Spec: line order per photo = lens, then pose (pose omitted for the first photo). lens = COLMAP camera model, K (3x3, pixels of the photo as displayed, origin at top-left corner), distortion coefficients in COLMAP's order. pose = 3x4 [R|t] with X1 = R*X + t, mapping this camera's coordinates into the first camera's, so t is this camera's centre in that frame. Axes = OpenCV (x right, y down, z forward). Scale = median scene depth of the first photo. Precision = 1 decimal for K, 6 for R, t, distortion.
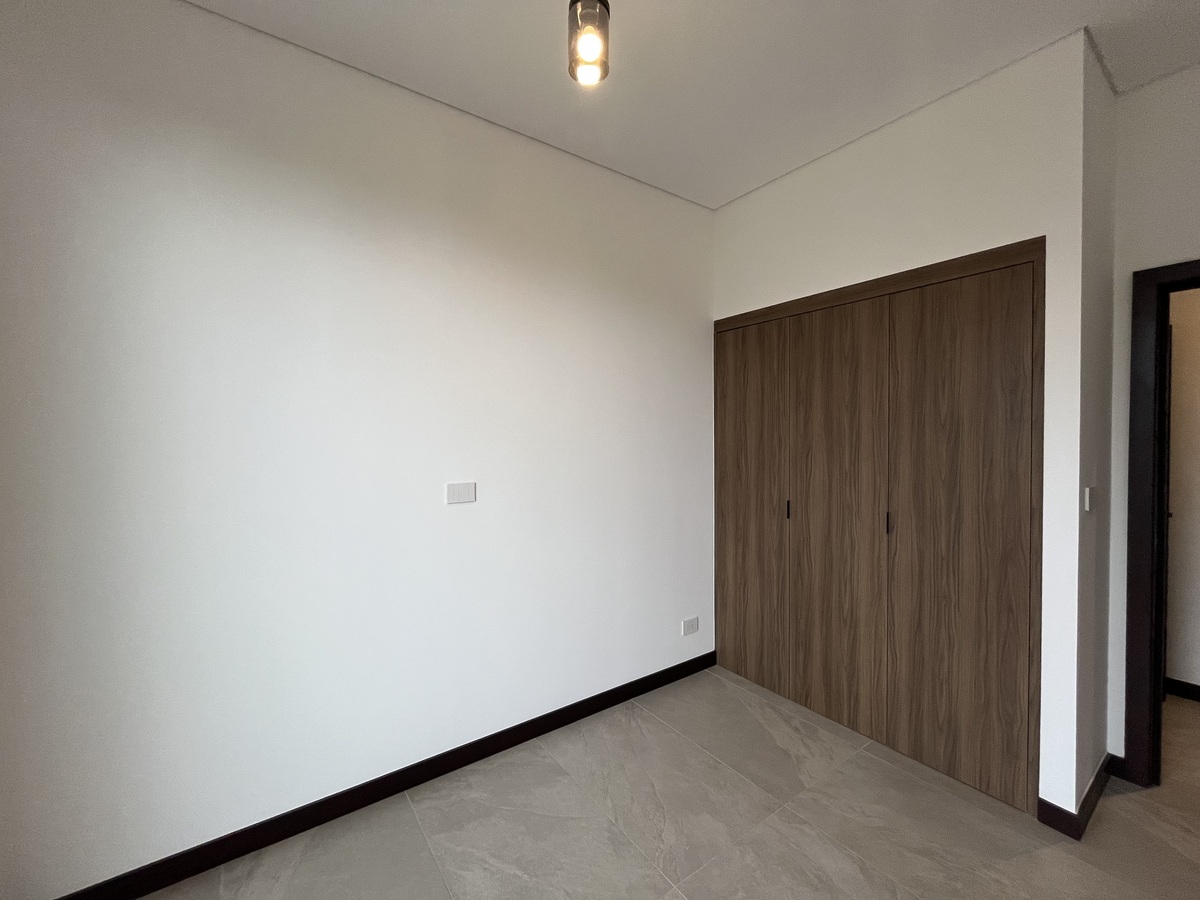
lens RADIAL K [[486.3, 0, 600.6], [0, 486.3, 448.7], [0, 0, 1]] dist [0.001744, 0.000545]
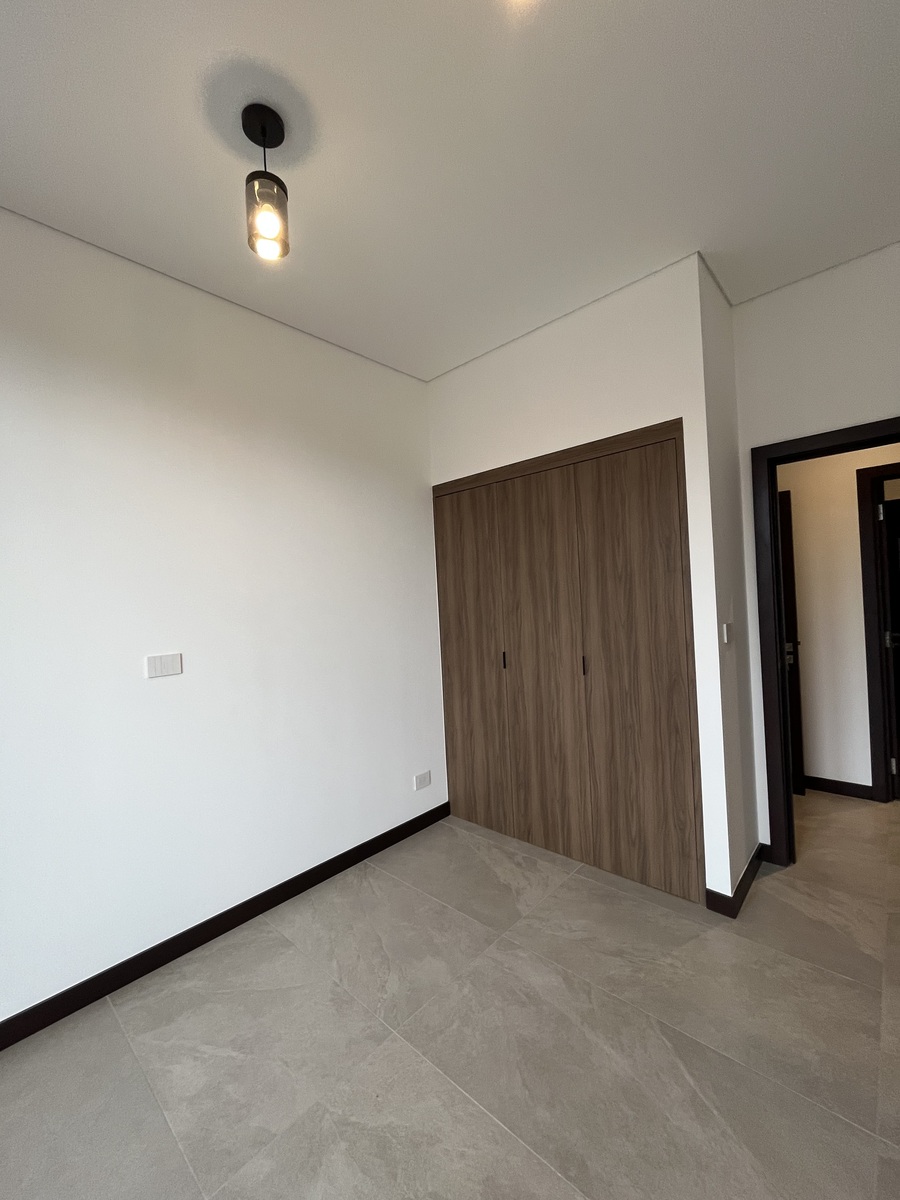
lens RADIAL K [[486.3, 0, 451.2], [0, 486.3, 599.9], [0, 0, 1]] dist [0.001744, 0.000545]
pose [[0.978721, -0.043889, 0.200447, 0.080083], [0.048798, 0.998616, -0.019615, 0.008487], [-0.199309, 0.028979, 0.979508, -0.047921]]
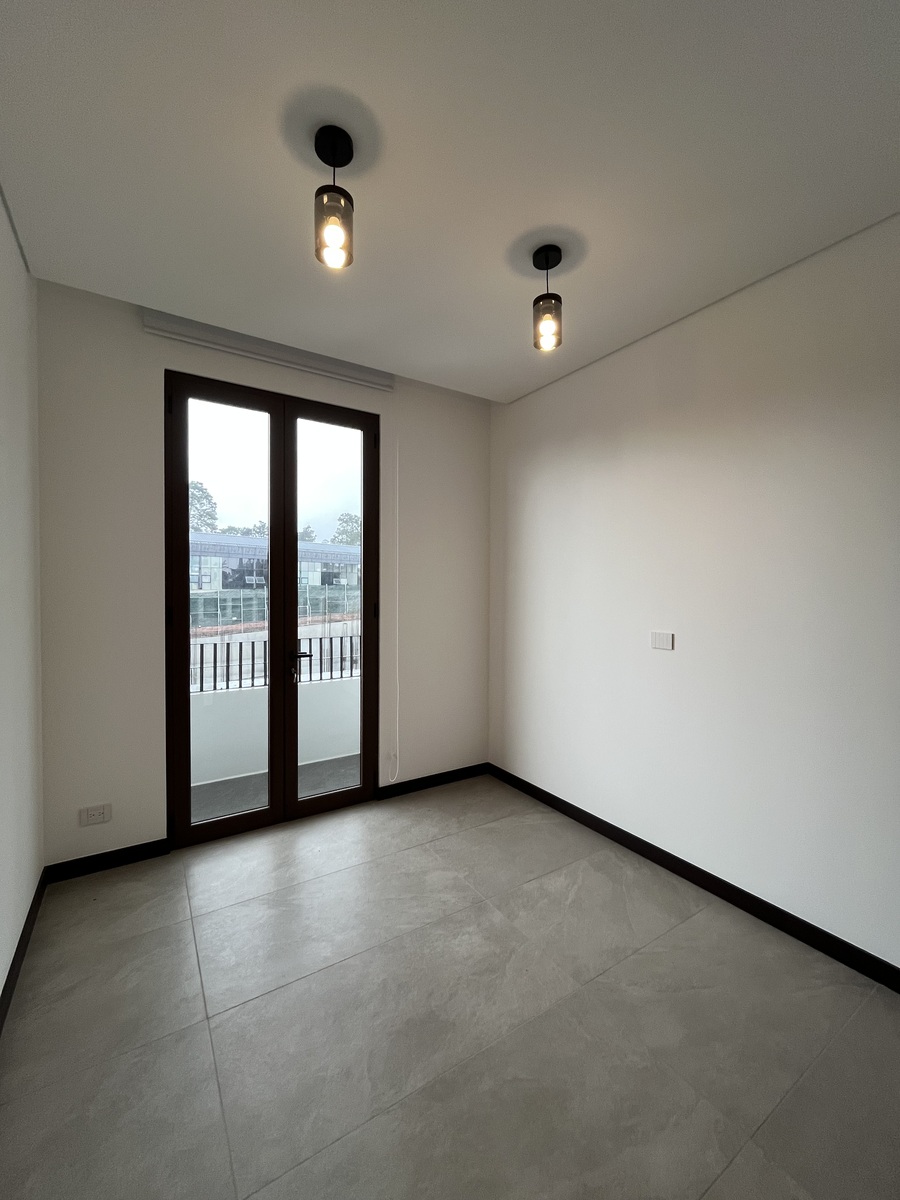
lens RADIAL K [[486.3, 0, 451.2], [0, 486.3, 599.9], [0, 0, 1]] dist [0.001744, 0.000545]
pose [[-0.050186, 0.025979, -0.998402, 1.003665], [-0.024418, 0.999331, 0.027231, -0.033478], [0.998441, 0.025746, -0.049518, 0.557986]]
